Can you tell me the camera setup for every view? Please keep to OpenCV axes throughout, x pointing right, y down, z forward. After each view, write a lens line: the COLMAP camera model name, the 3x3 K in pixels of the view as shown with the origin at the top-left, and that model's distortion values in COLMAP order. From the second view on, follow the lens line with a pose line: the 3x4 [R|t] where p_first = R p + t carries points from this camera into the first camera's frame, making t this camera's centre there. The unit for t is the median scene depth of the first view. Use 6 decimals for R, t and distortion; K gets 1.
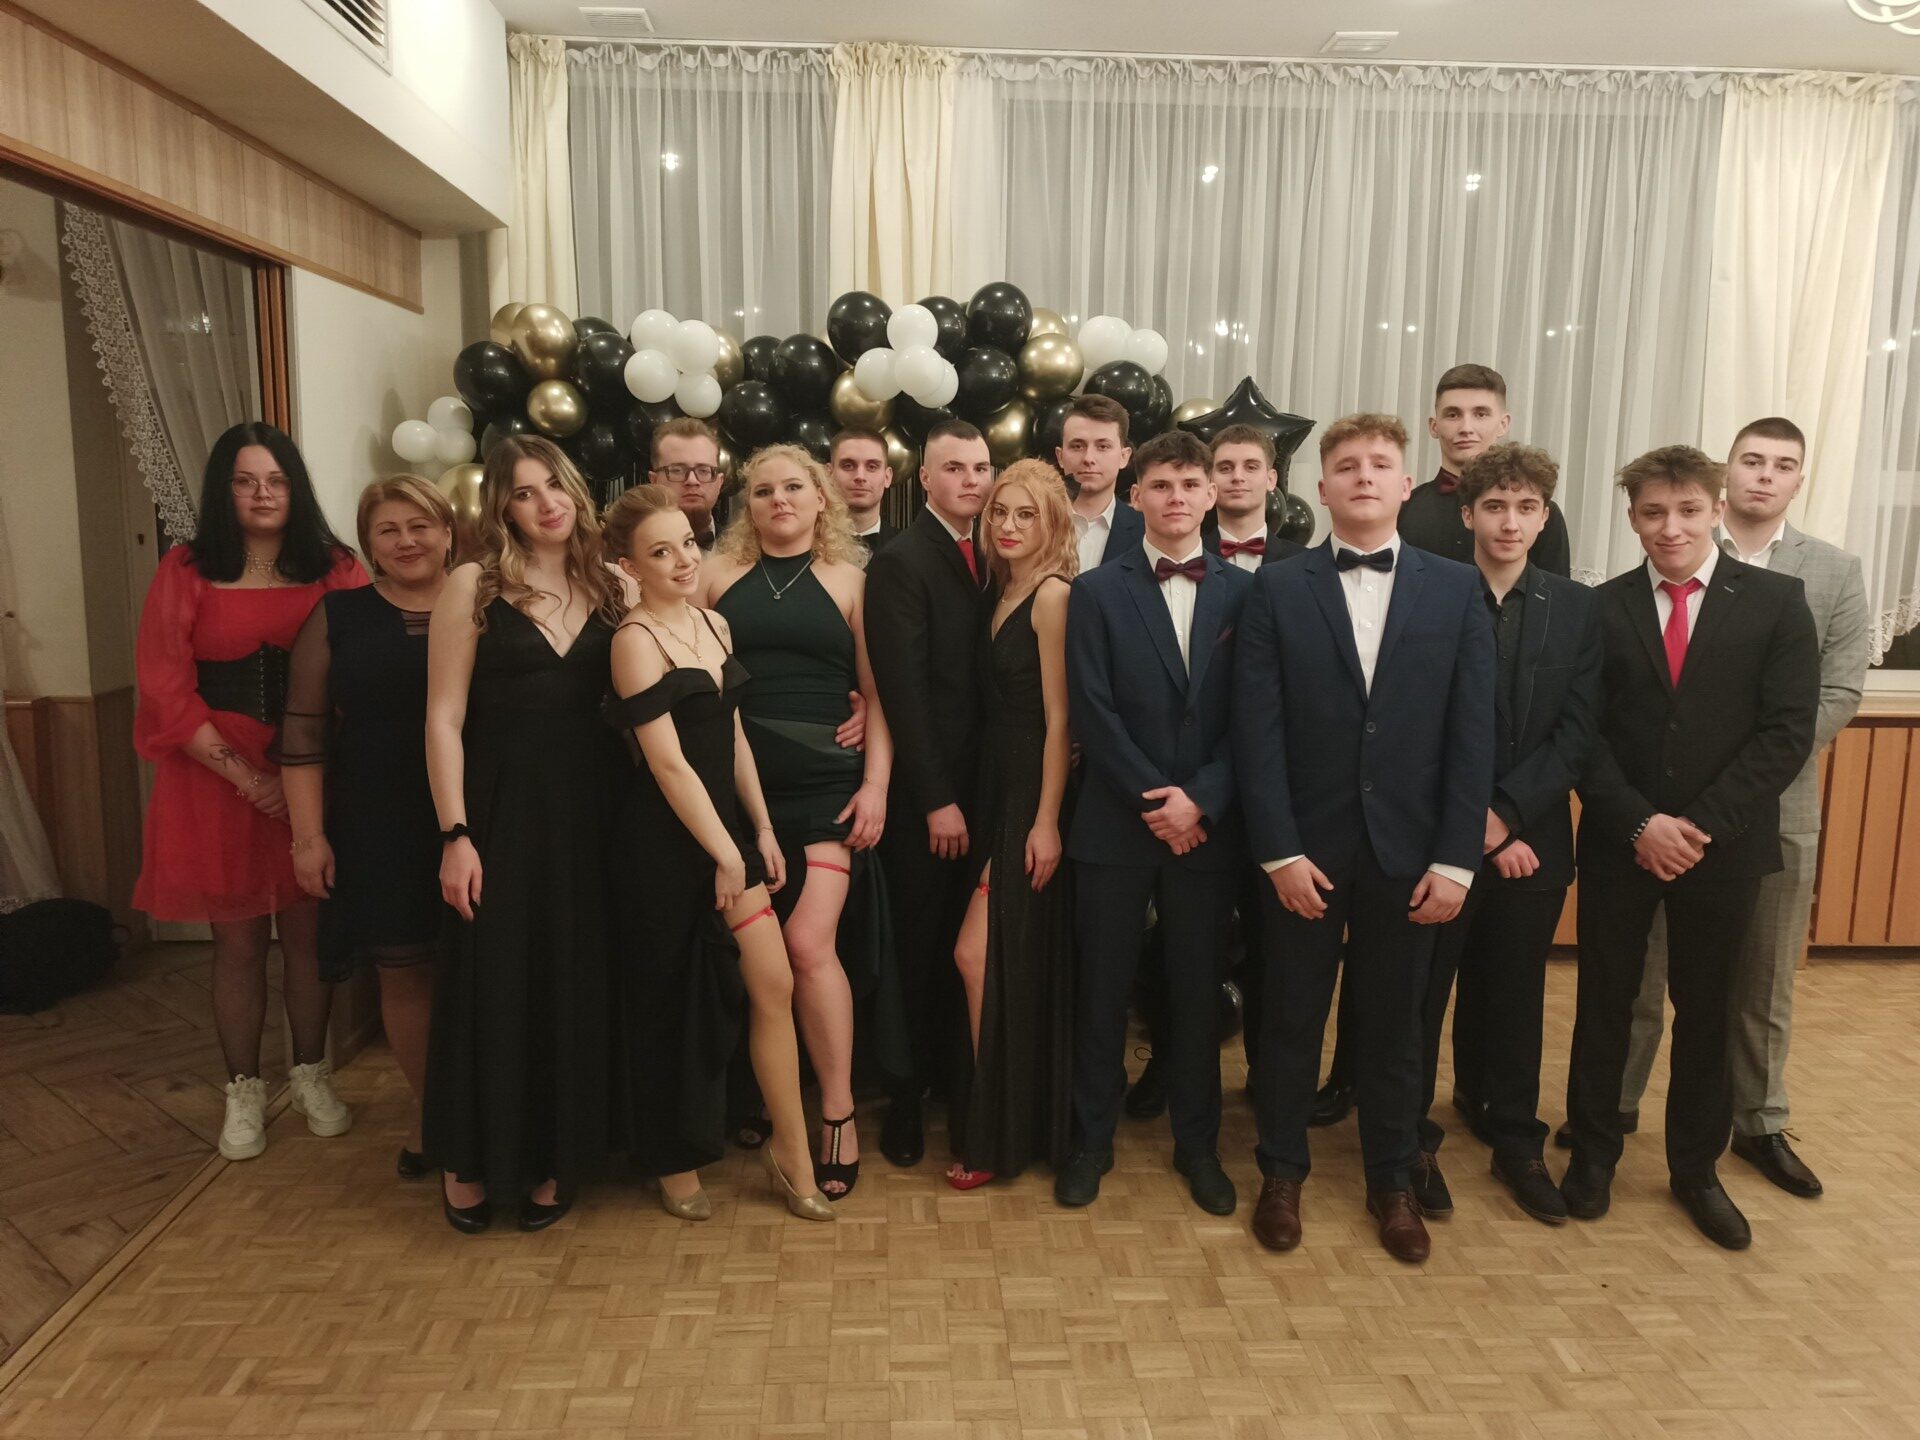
lens RADIAL K [[1402.9, 0, 975.9], [0, 1402.9, 716.4], [0, 0, 1]] dist [0.030183, -0.009826]
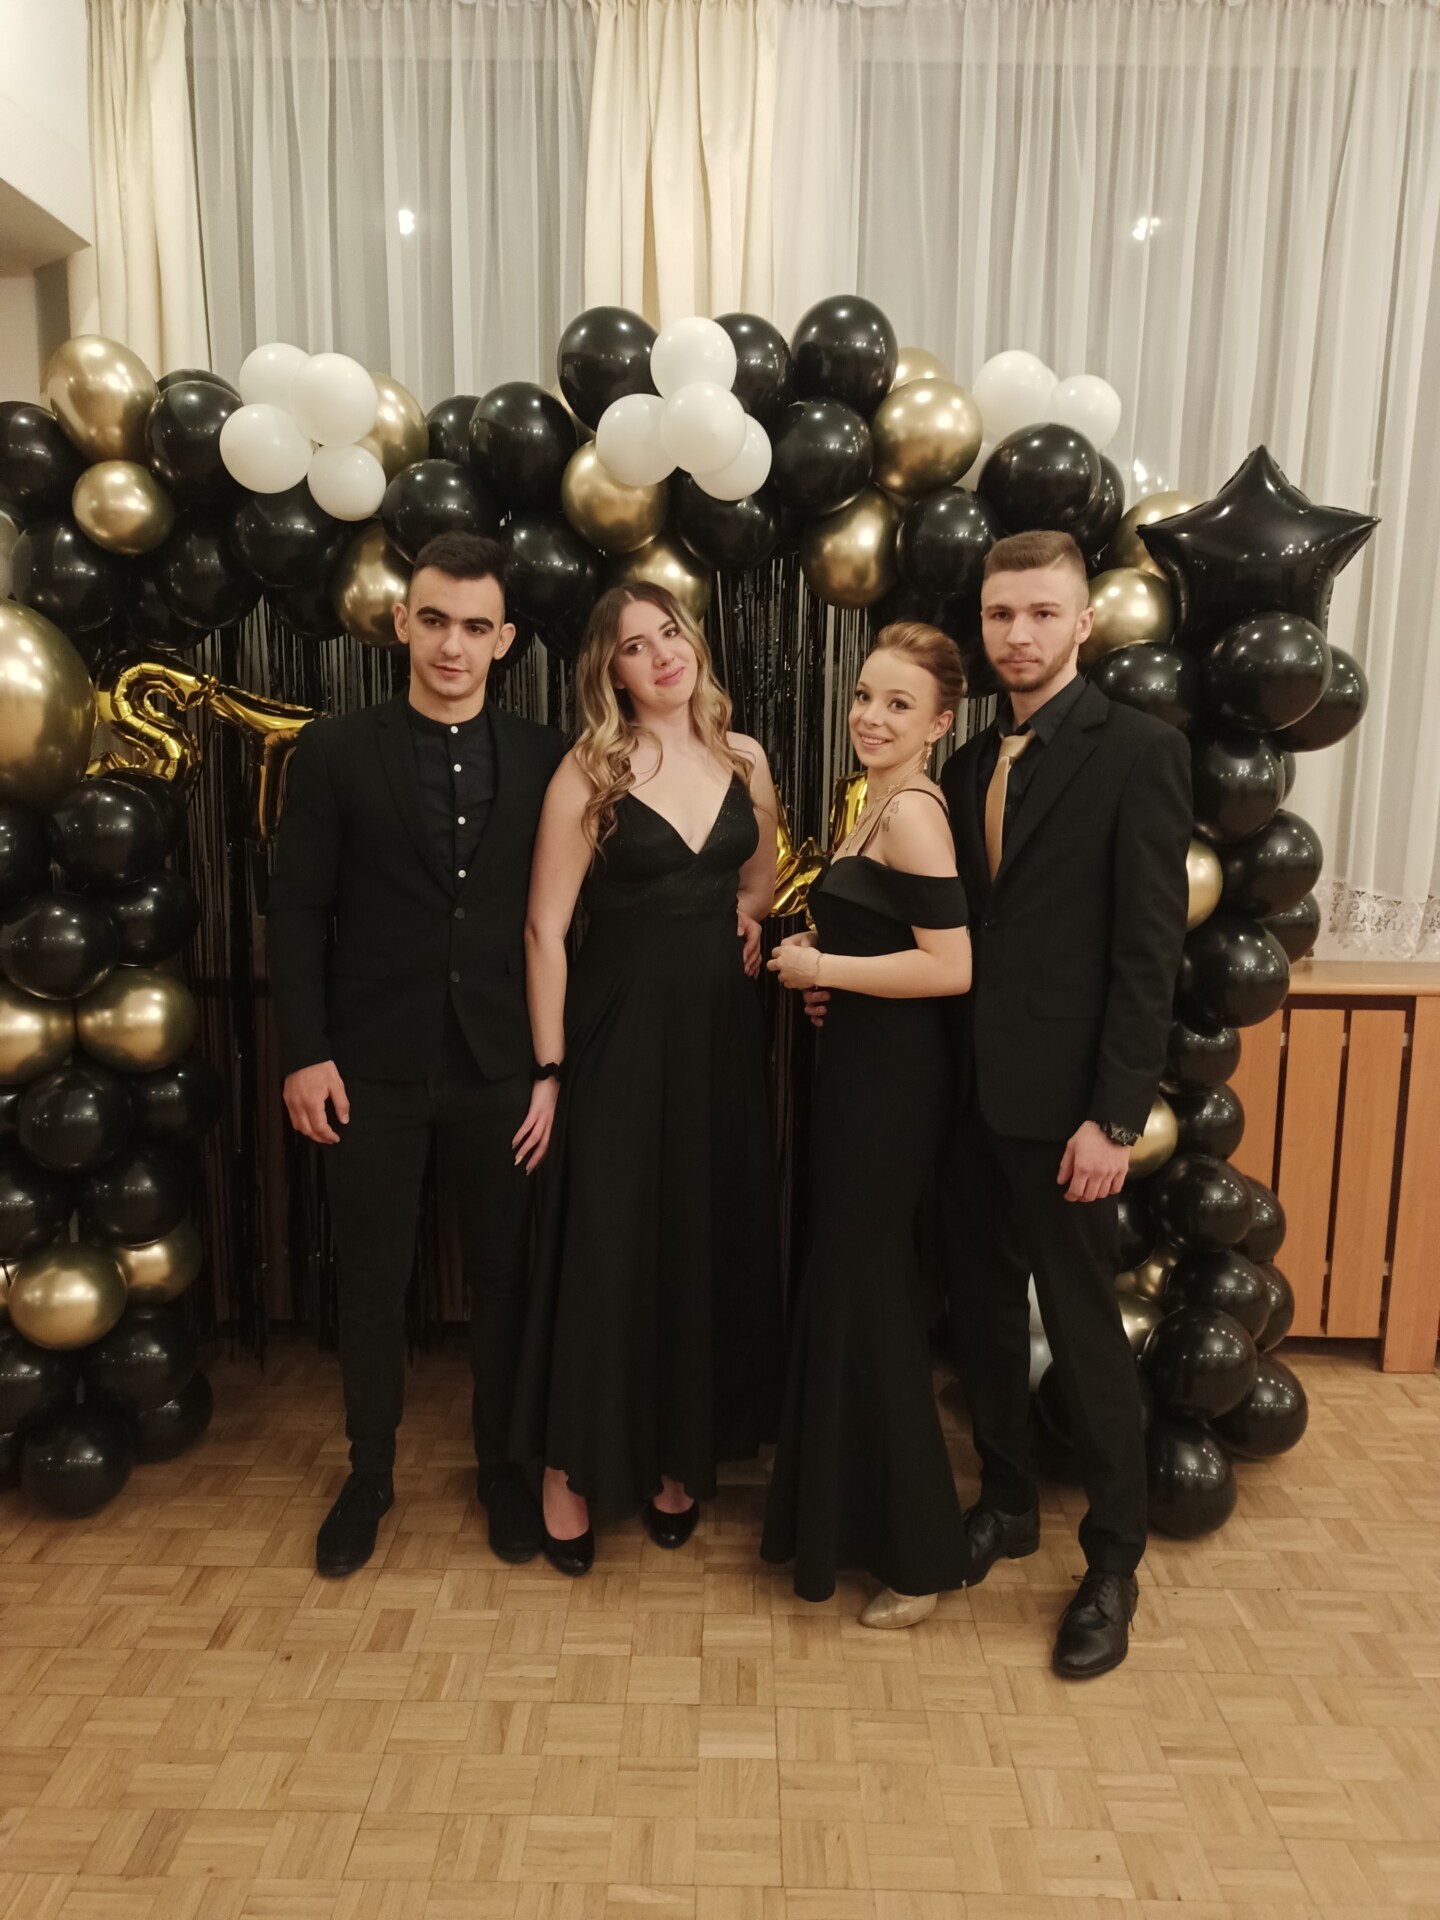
lens RADIAL K [[1402.9, 0, 729.5], [0, 1402.9, 949.6], [0, 0, 1]] dist [0.030183, -0.009826]
pose [[0.997261, 0.010299, -0.073238, 0.015284], [-0.010073, 0.999943, 0.003448, -0.028820], [0.073270, -0.002701, 0.997309, 0.392667]]
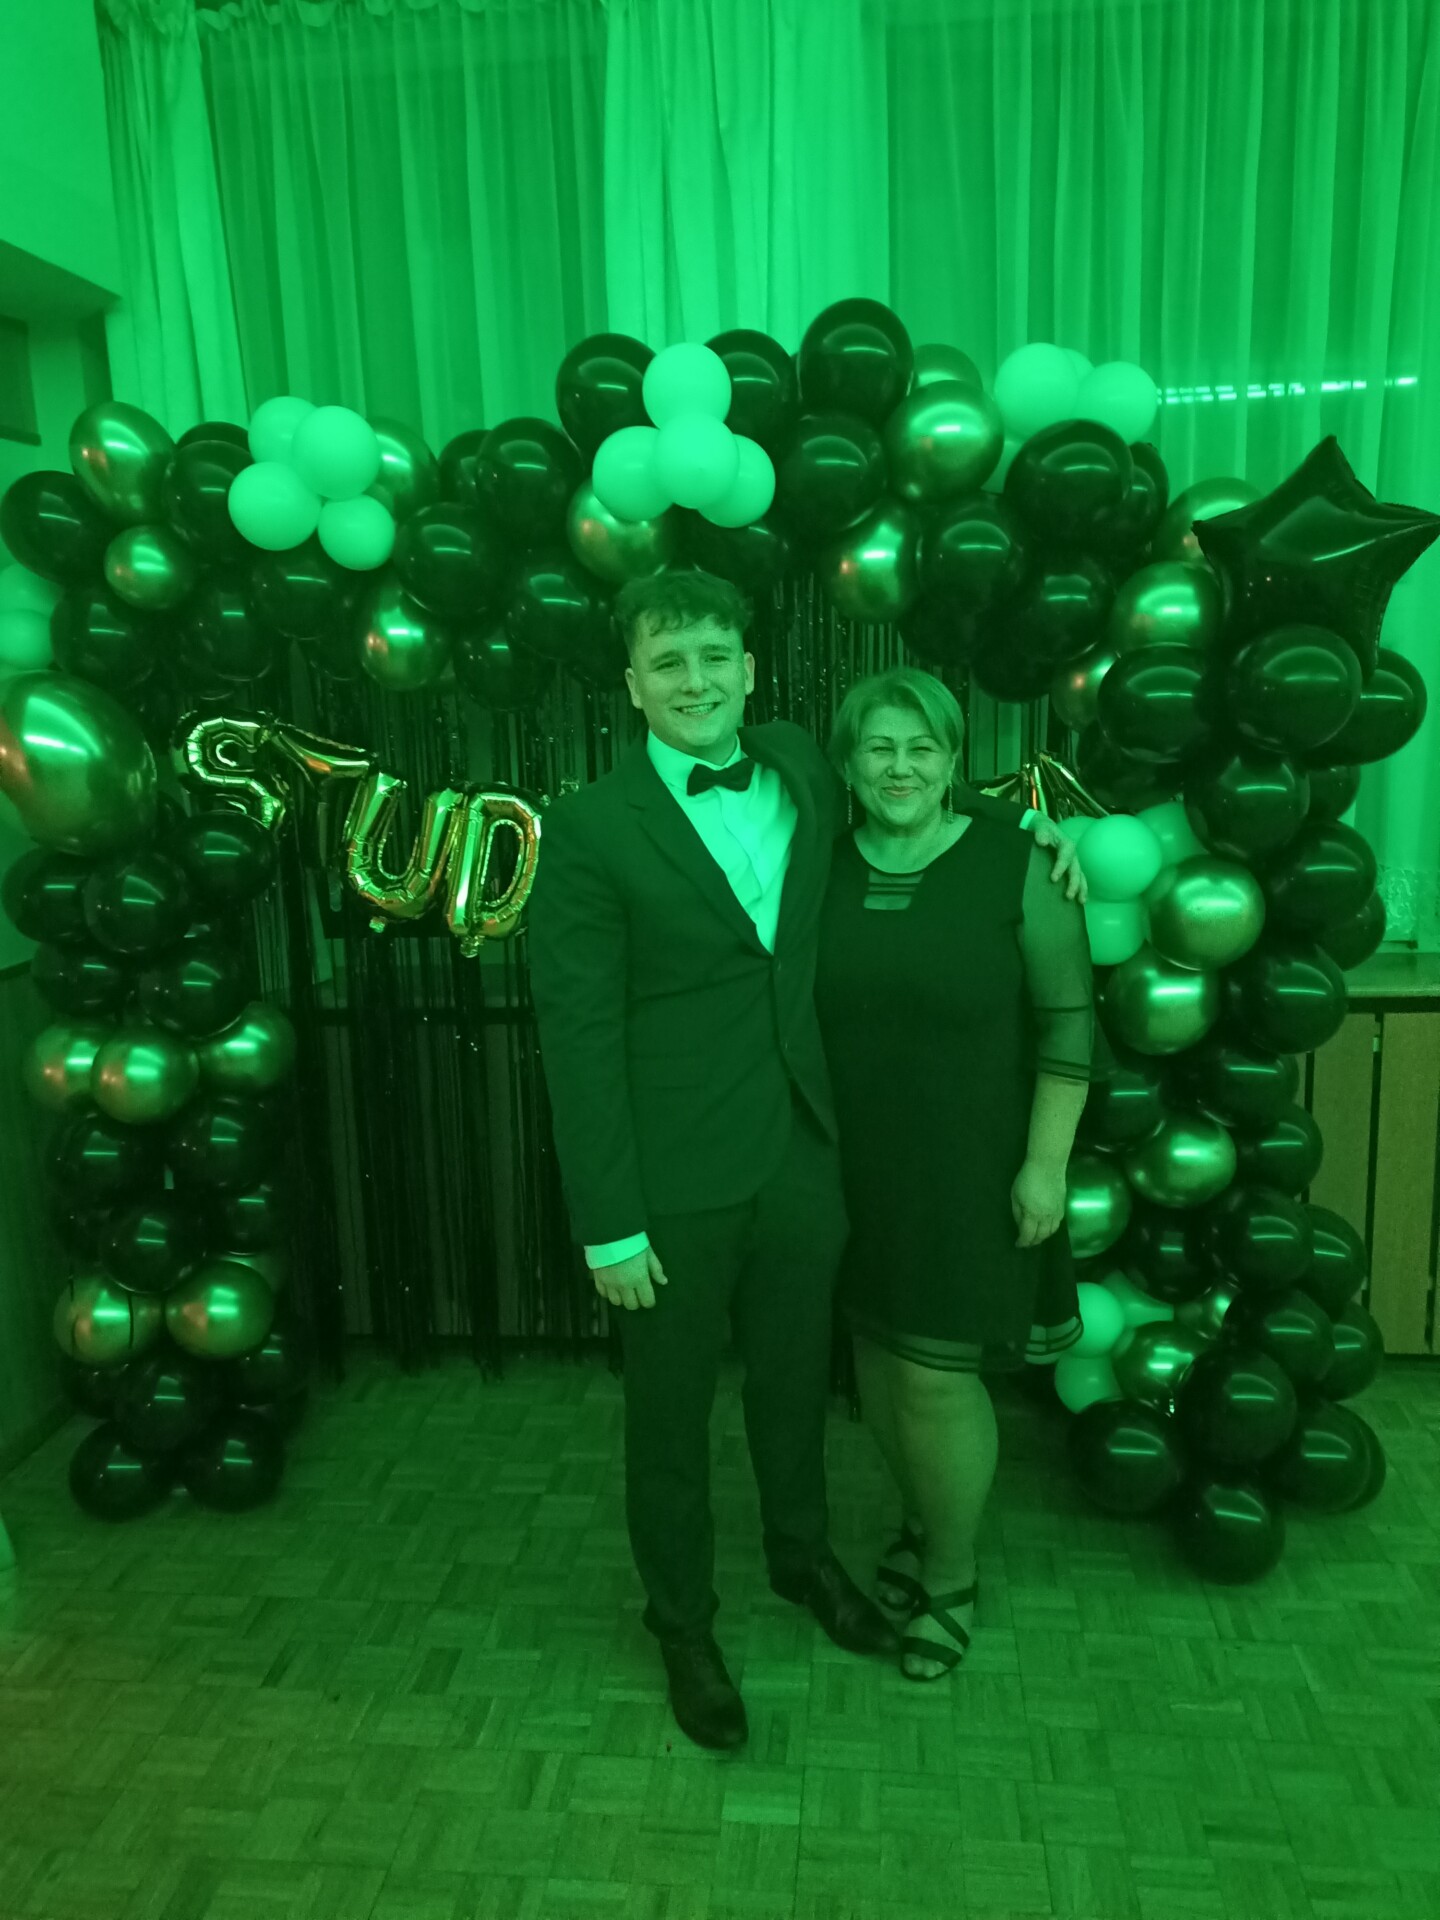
lens RADIAL K [[1402.9, 0, 740.3], [0, 1402.9, 934.3], [0, 0, 1]] dist [0.030183, -0.009826]
pose [[0.982900, -0.017817, -0.183277, 0.074349], [0.025280, 0.998940, 0.038466, -0.072069], [0.182398, -0.042441, 0.982308, 0.414393]]
